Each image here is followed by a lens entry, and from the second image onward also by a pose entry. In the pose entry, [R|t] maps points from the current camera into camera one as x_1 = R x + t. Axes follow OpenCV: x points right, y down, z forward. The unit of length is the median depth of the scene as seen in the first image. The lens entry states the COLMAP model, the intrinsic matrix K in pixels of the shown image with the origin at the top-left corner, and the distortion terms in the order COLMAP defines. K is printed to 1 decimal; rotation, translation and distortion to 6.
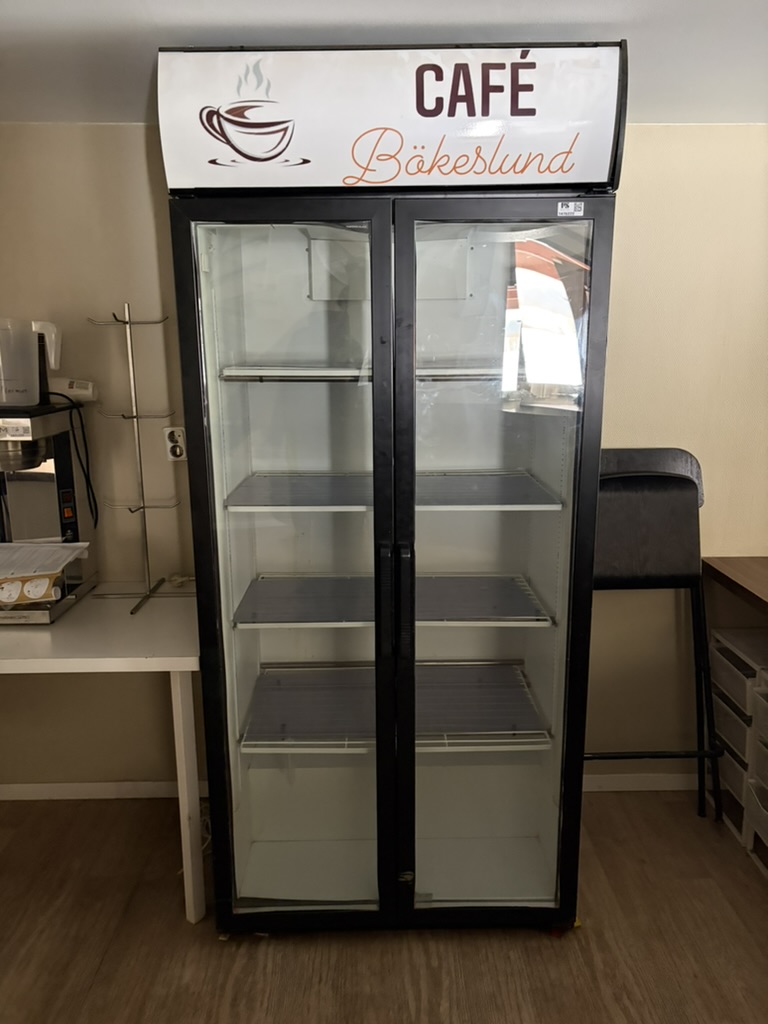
lens RADIAL K [[769.9, 0, 384.0], [0, 769.9, 512.0], [0, 0, 1]] dist [0.034992, -0.044316]
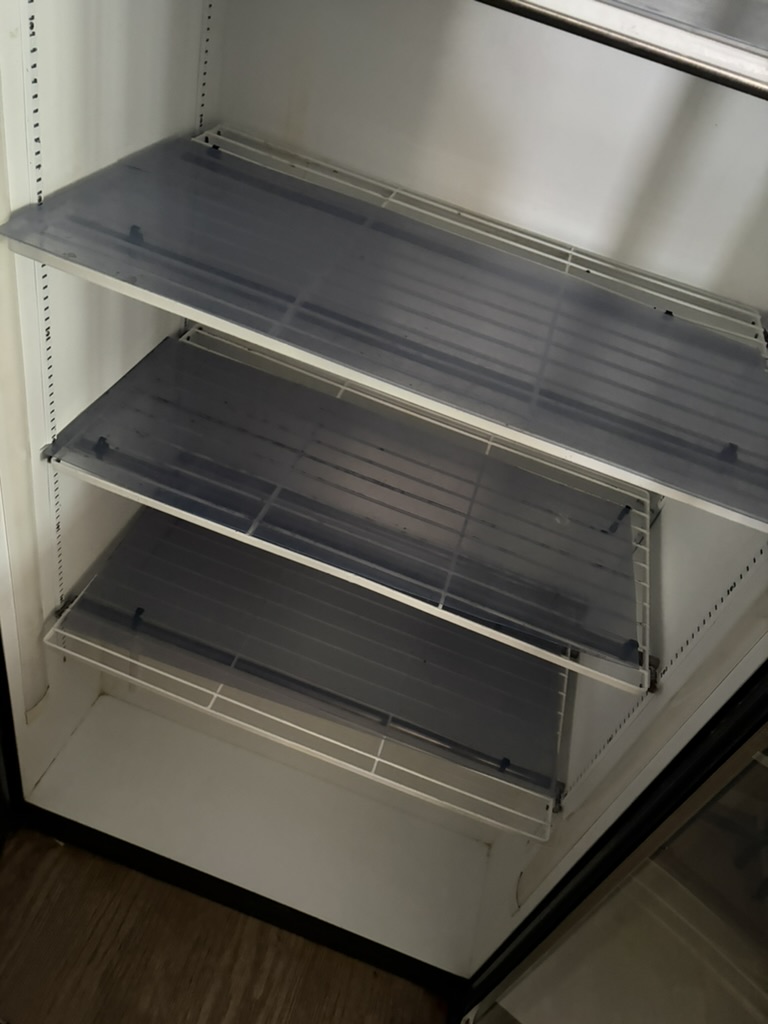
lens RADIAL K [[769.9, 0, 384.0], [0, 769.9, 512.0], [0, 0, 1]] dist [0.034992, -0.044316]
pose [[0.930331, 0.362878, -0.052956, 0.051316], [-0.296101, 0.828495, 0.475310, -0.131347], [0.216353, -0.426515, 0.878223, 0.600730]]
